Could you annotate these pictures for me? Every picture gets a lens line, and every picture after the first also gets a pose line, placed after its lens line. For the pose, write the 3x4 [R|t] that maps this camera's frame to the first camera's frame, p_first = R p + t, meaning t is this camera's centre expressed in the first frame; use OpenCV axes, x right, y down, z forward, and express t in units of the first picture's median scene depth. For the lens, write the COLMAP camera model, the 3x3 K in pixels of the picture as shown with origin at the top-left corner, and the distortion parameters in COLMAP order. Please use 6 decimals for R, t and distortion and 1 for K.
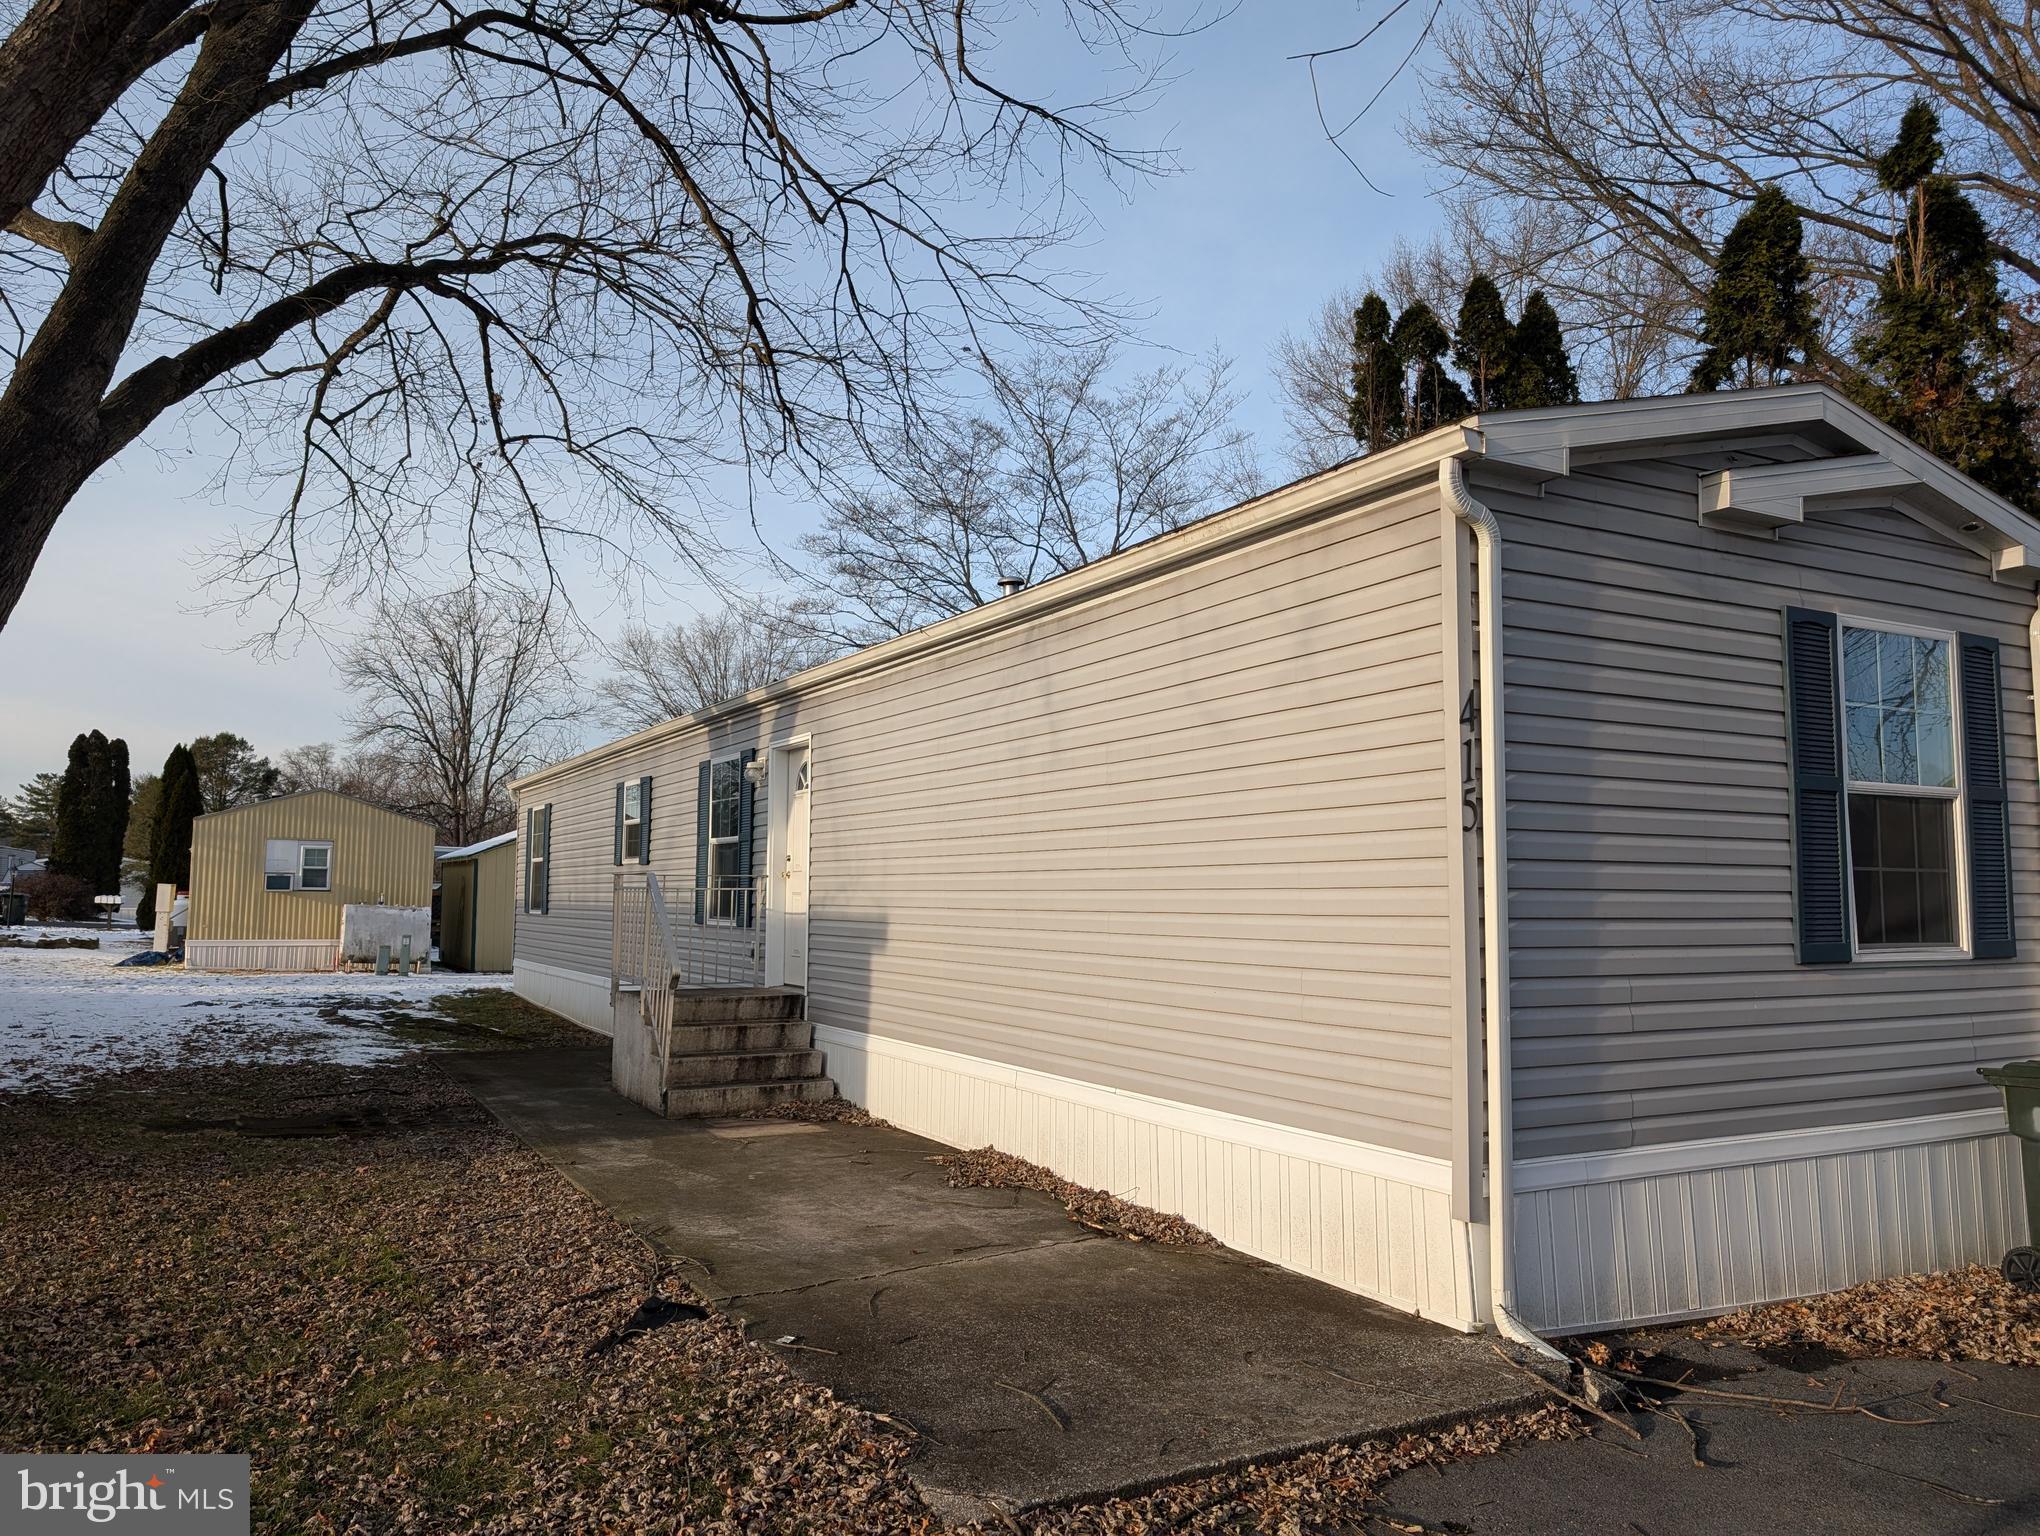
lens RADIAL K [[1454.2, 0, 1020.0], [0, 1454.2, 768.0], [0, 0, 1]] dist [0.099588, -0.168236]
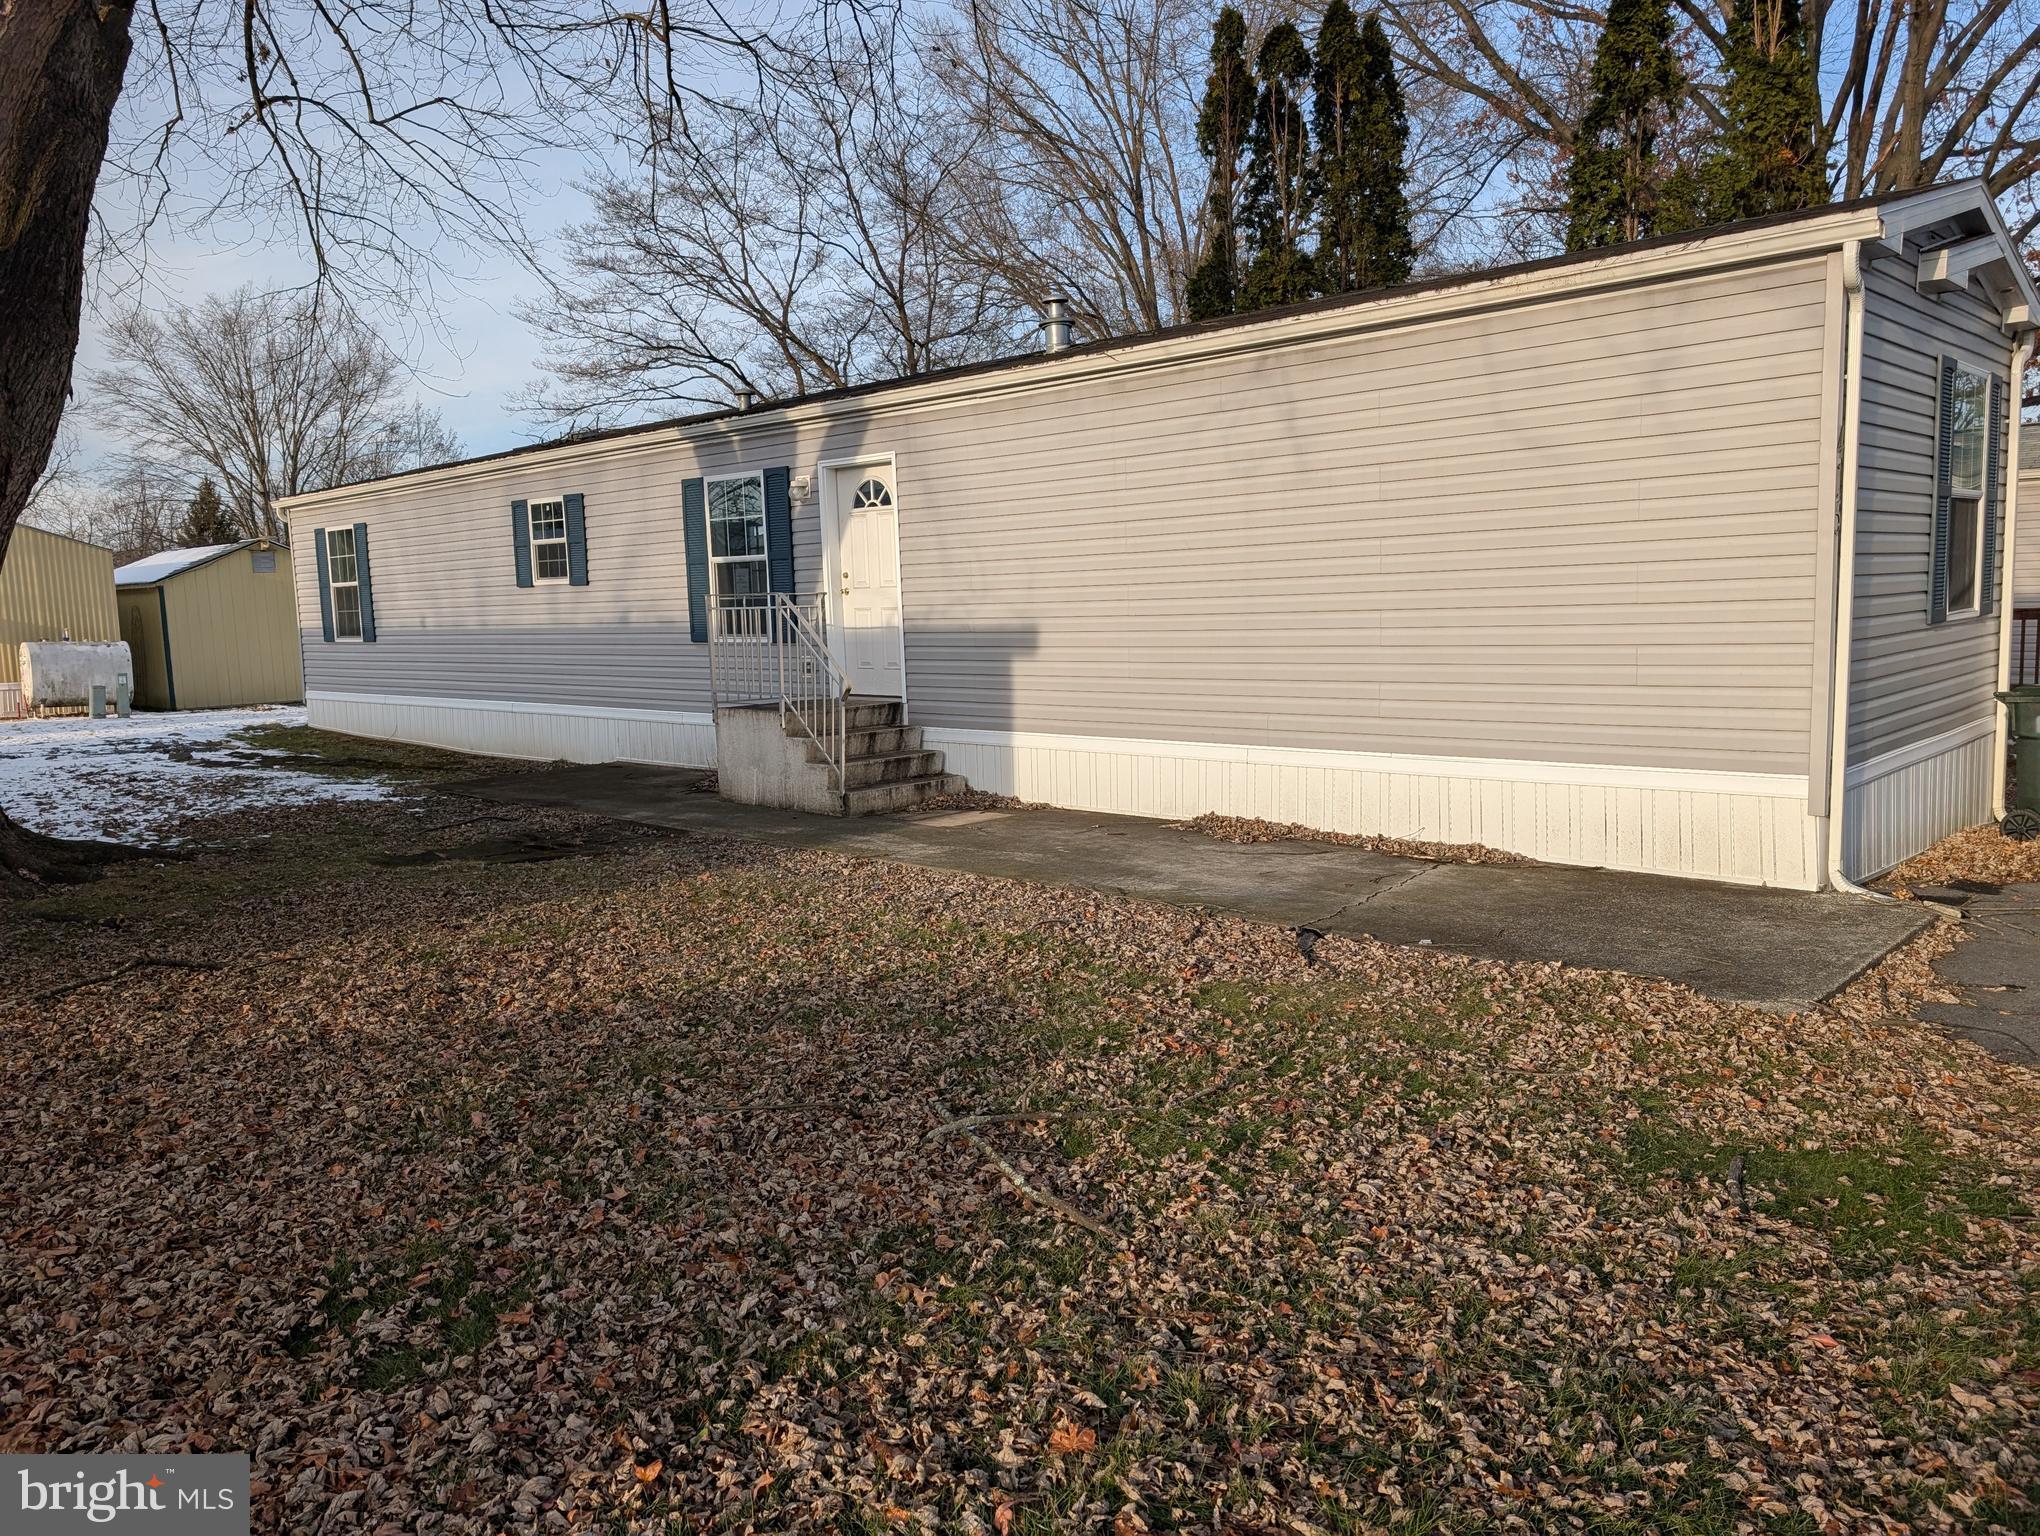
lens RADIAL K [[1443.4, 0, 1011.0], [0, 1443.4, 781.3], [0, 0, 1]] dist [0.024831, -0.024036]
pose [[0.955244, -0.073821, 0.286459, -0.384258], [0.011786, 0.977091, 0.212496, -0.012829], [-0.295583, -0.199609, 0.934231, -0.027963]]
